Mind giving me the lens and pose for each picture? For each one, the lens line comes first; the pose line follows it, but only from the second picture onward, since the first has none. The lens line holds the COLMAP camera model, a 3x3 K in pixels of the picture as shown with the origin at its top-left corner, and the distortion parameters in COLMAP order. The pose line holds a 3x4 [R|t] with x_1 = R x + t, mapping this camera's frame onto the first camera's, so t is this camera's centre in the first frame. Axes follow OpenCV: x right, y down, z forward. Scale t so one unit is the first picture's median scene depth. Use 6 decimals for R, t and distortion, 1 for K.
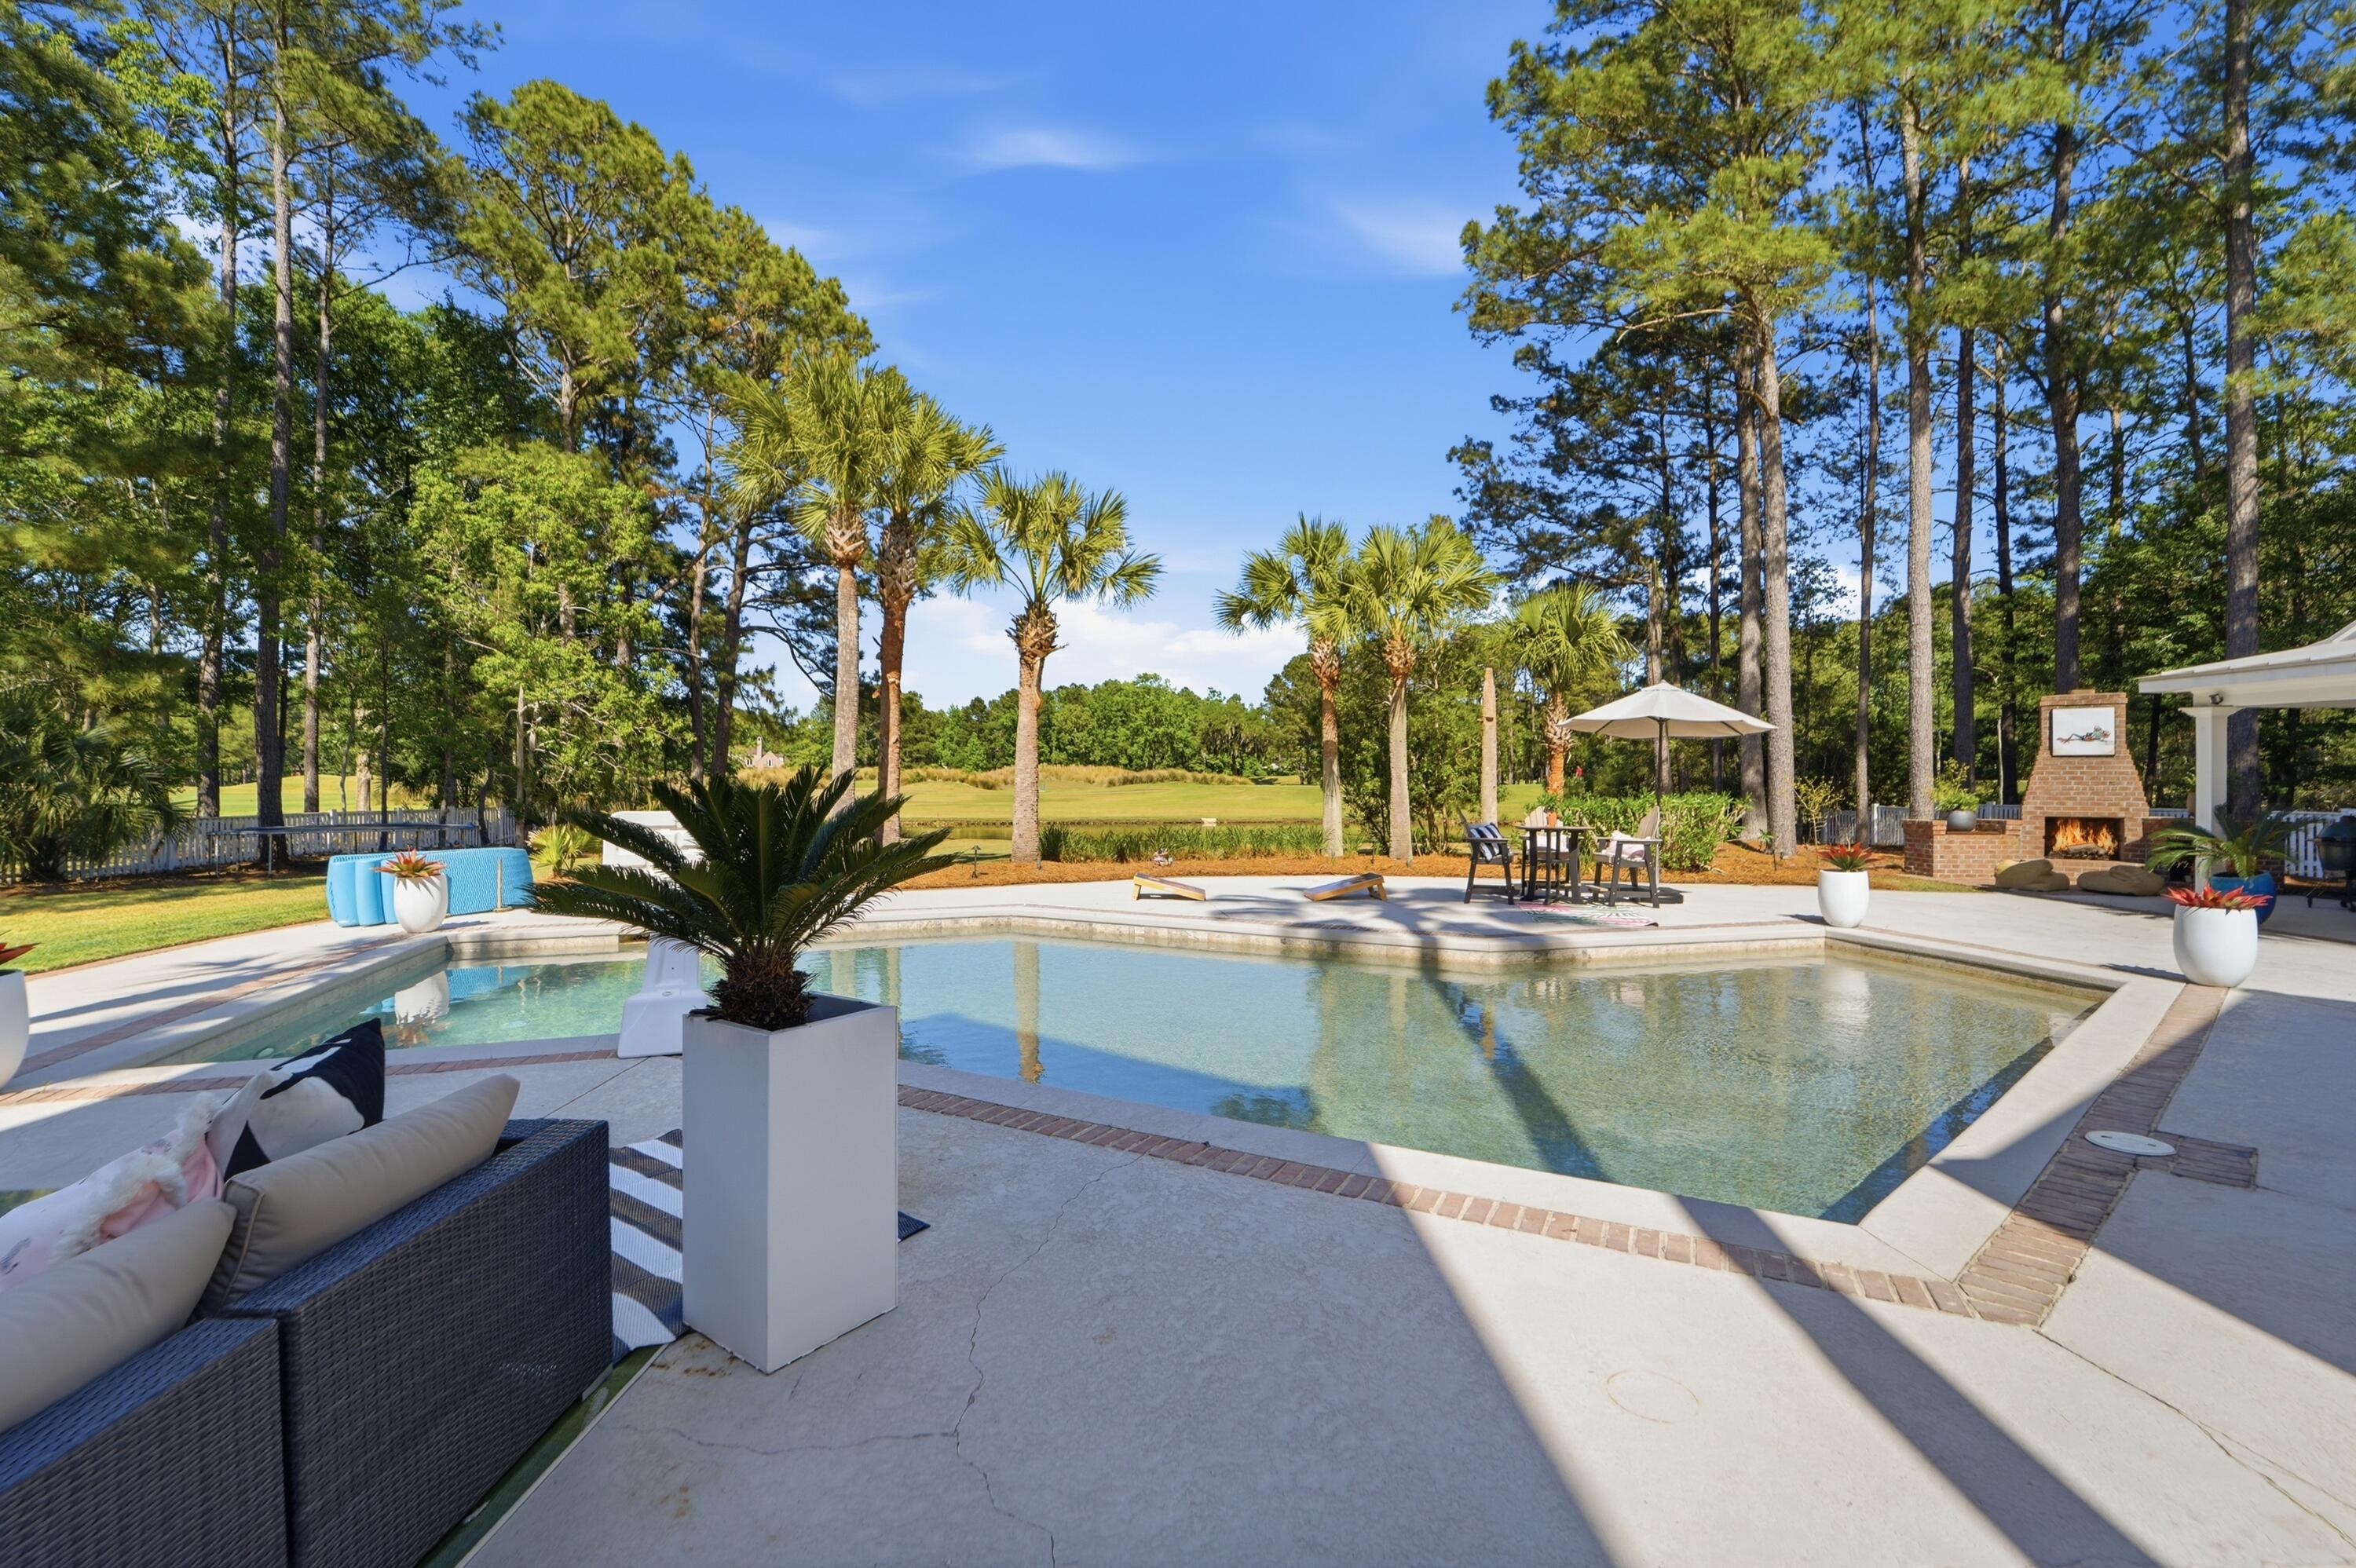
lens RADIAL K [[971.4, 0, 1174.4], [0, 971.4, 782.3], [0, 0, 1]] dist [-0.020017, -0.000460]
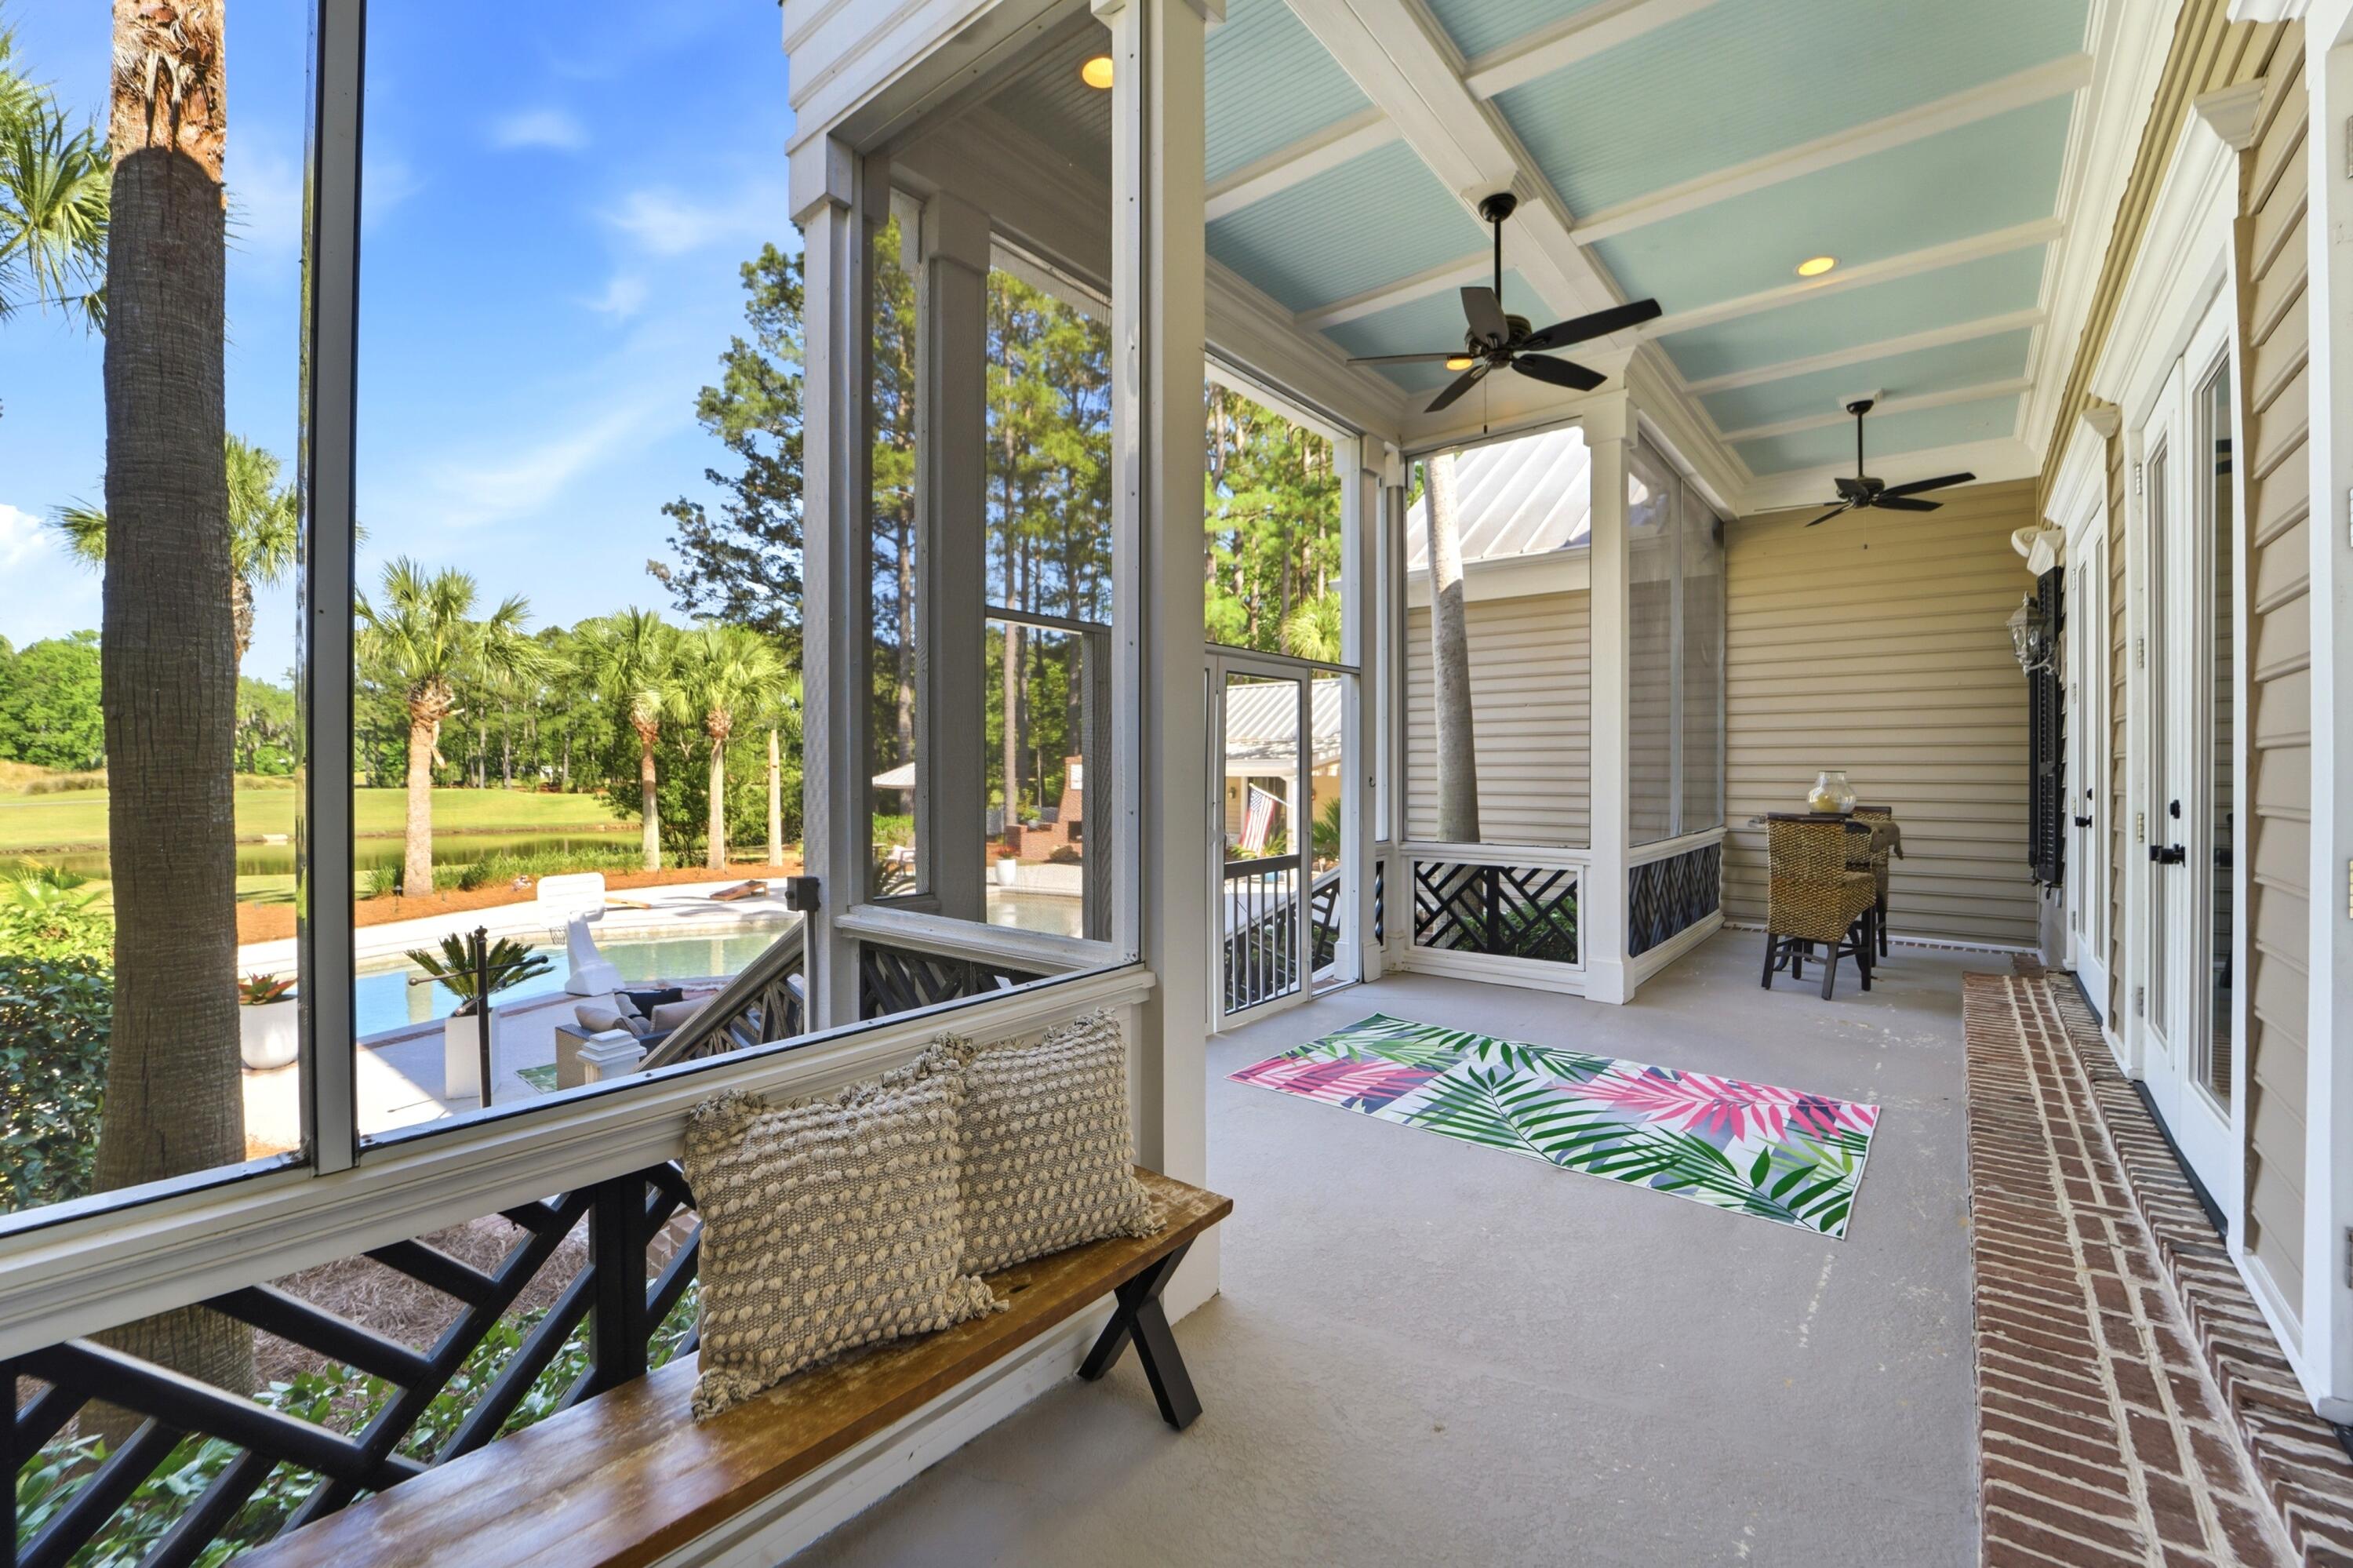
lens RADIAL K [[971.8, 0, 1175.4], [0, 971.8, 766.3], [0, 0, 1]] dist [-0.021686, -0.000146]
pose [[0.644140, 0.003080, 0.764902, -0.200841], [0.003474, 0.999970, -0.006952, -0.028093], [-0.764900, 0.007135, 0.644109, -0.190688]]
